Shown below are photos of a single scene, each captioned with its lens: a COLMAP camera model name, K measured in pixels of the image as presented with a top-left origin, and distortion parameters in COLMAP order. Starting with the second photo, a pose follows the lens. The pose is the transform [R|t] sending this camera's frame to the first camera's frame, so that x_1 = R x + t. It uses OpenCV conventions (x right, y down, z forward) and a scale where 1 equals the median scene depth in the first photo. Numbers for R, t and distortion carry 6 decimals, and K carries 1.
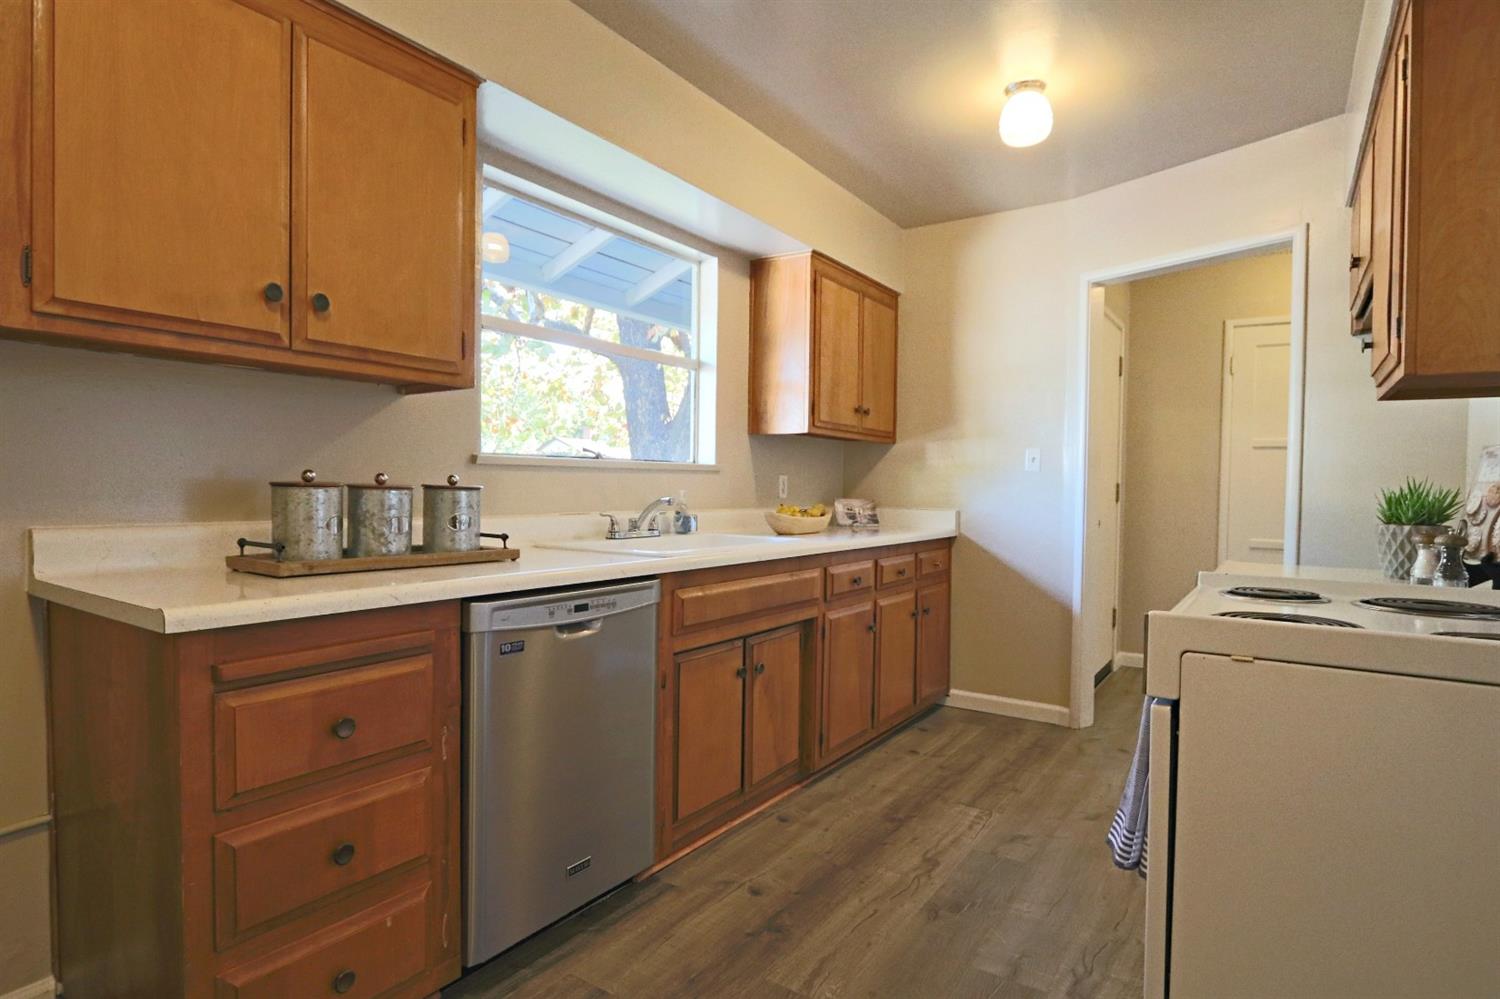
lens RADIAL K [[794.0, 0, 740.5], [0, 794.0, 503.1], [0, 0, 1]] dist [-0.017770, -0.001036]
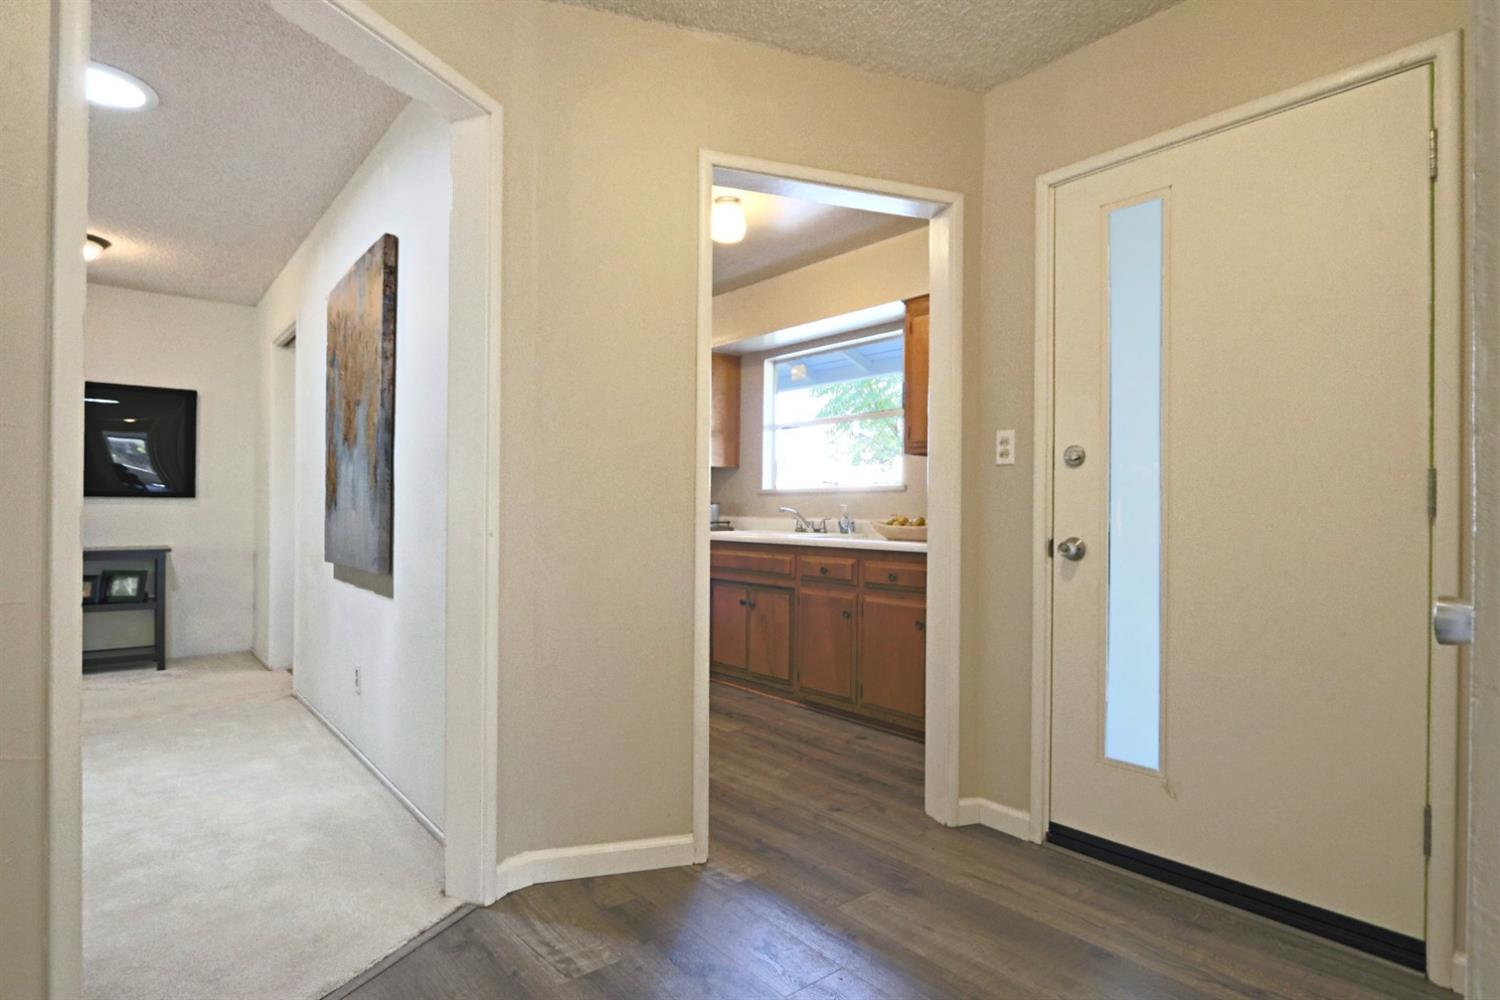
lens RADIAL K [[794.0, 0, 740.5], [0, 794.0, 503.6], [0, 0, 1]] dist [-0.017770, -0.001036]
pose [[-0.289922, -0.027012, -0.956669, 1.468290], [-0.032857, 0.999293, -0.018257, 0.016731], [0.956486, 0.026140, -0.290605, 1.275168]]
